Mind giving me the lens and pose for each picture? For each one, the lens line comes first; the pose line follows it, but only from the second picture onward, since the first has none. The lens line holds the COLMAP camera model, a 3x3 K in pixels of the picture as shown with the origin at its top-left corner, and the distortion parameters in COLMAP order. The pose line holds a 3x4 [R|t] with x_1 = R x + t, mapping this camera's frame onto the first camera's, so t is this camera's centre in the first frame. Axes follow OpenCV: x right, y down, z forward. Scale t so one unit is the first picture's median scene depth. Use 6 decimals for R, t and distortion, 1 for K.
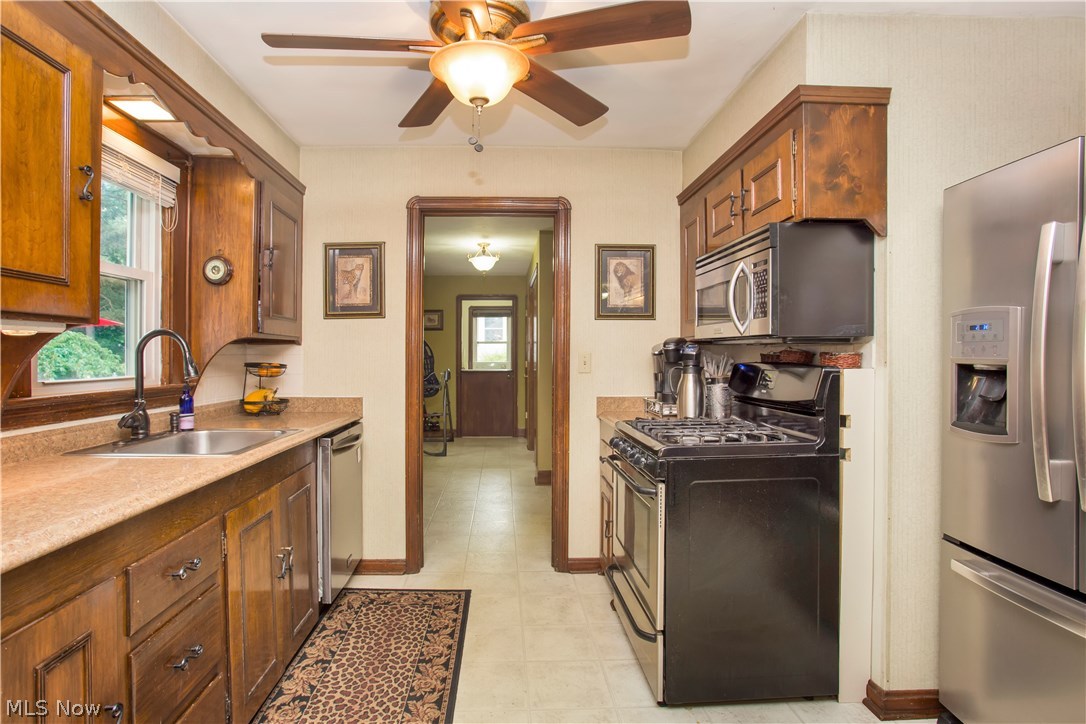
lens RADIAL K [[546.7, 0, 509.4], [0, 546.7, 357.6], [0, 0, 1]] dist [-0.054841, 0.016461]
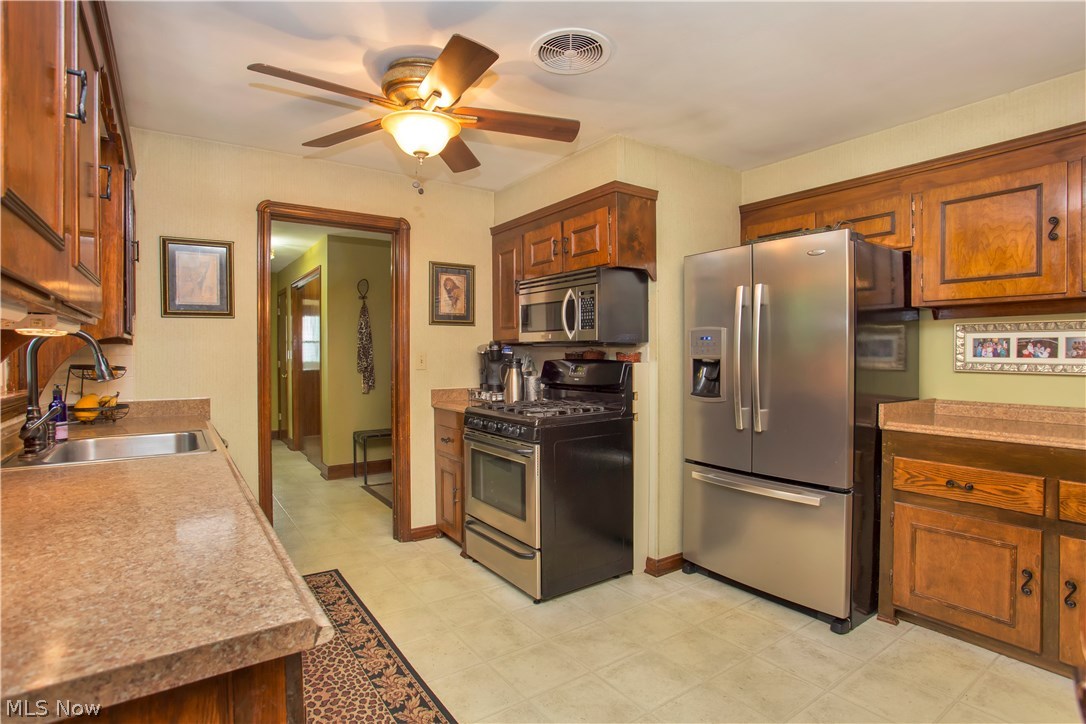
lens RADIAL K [[546.7, 0, 522.6], [0, 546.7, 359.6], [0, 0, 1]] dist [-0.054841, 0.016461]
pose [[0.848166, -0.008586, 0.529661, -0.408833], [0.005519, 0.999958, 0.007372, -0.001771], [-0.529702, -0.003329, 0.848177, -0.154657]]
